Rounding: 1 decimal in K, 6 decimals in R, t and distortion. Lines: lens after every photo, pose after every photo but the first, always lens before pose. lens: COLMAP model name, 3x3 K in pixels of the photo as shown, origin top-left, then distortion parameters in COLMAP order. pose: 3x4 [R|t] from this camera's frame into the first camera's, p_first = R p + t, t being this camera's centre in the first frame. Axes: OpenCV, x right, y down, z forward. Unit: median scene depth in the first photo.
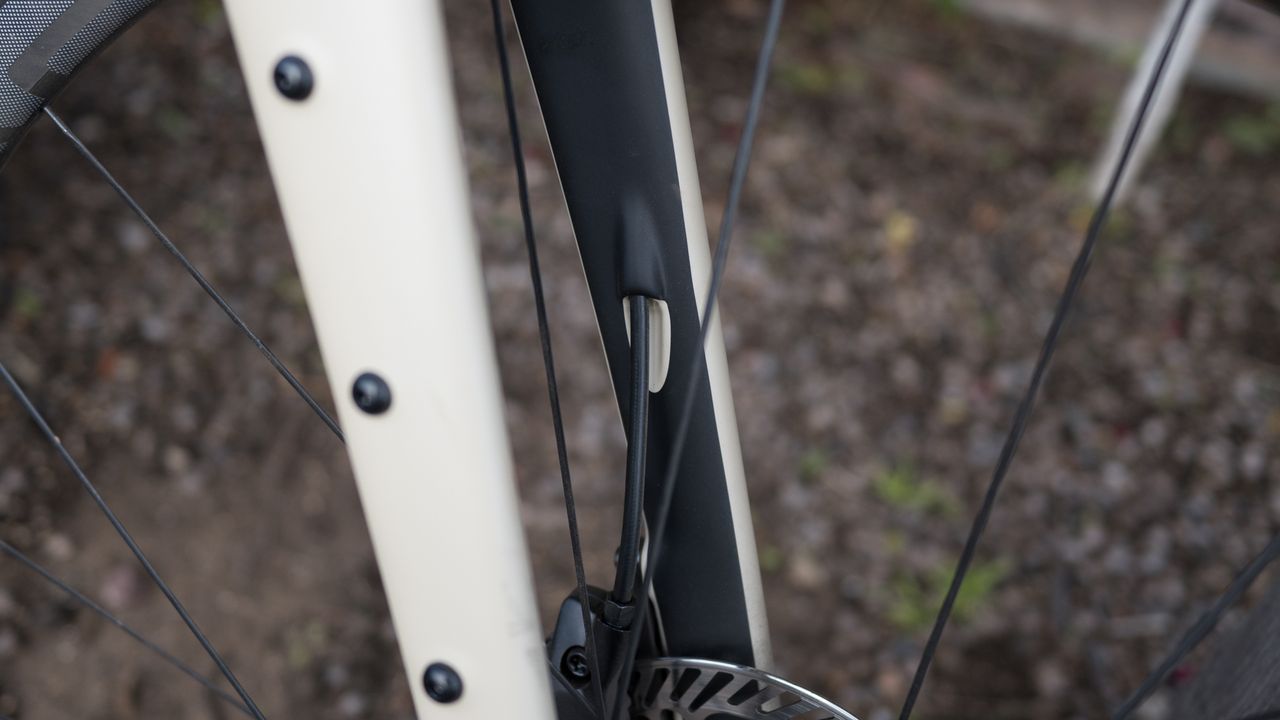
lens RADIAL K [[1462.7, 0, 637.7], [0, 1462.7, 355.9], [0, 0, 1]] dist [0.018440, 0.000000]
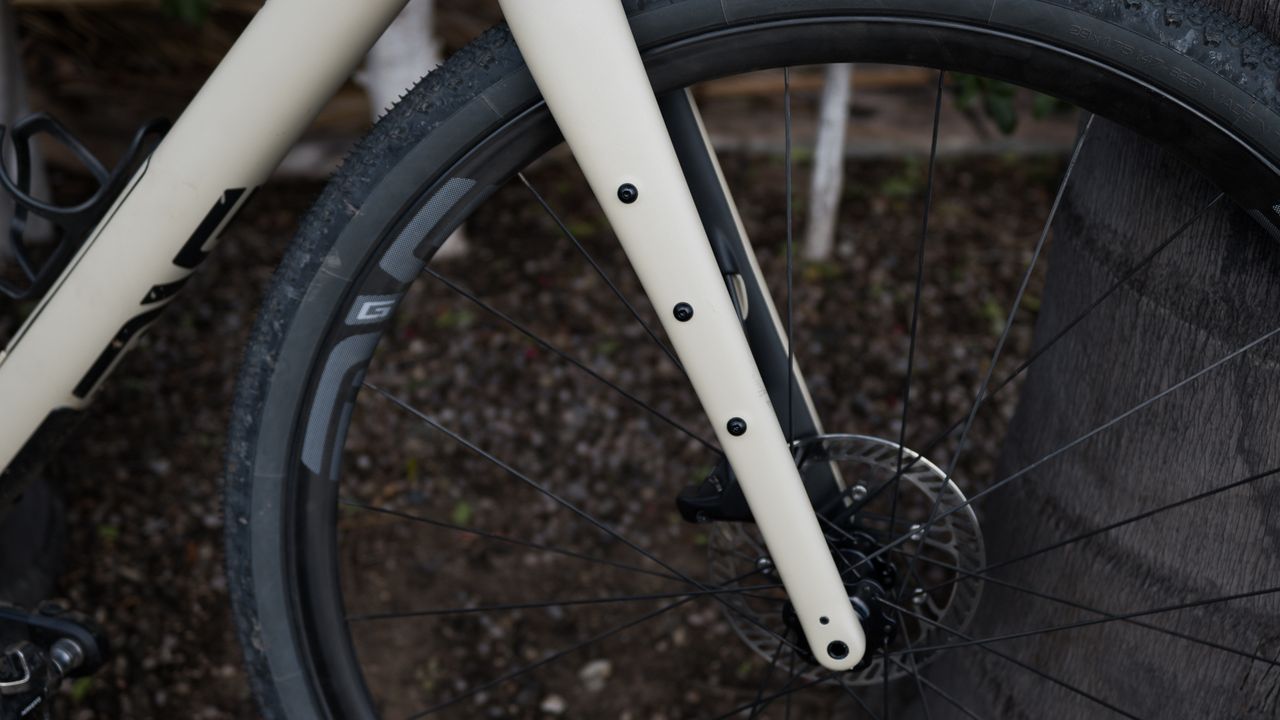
lens RADIAL K [[1462.7, 0, 644.2], [0, 1462.7, 359.5], [0, 0, 1]] dist [0.018440, 0.000000]
pose [[0.937712, -0.274262, 0.213251, -0.181131], [0.298291, 0.950269, -0.089511, 0.068961], [-0.178096, 0.147546, 0.972888, -0.330414]]
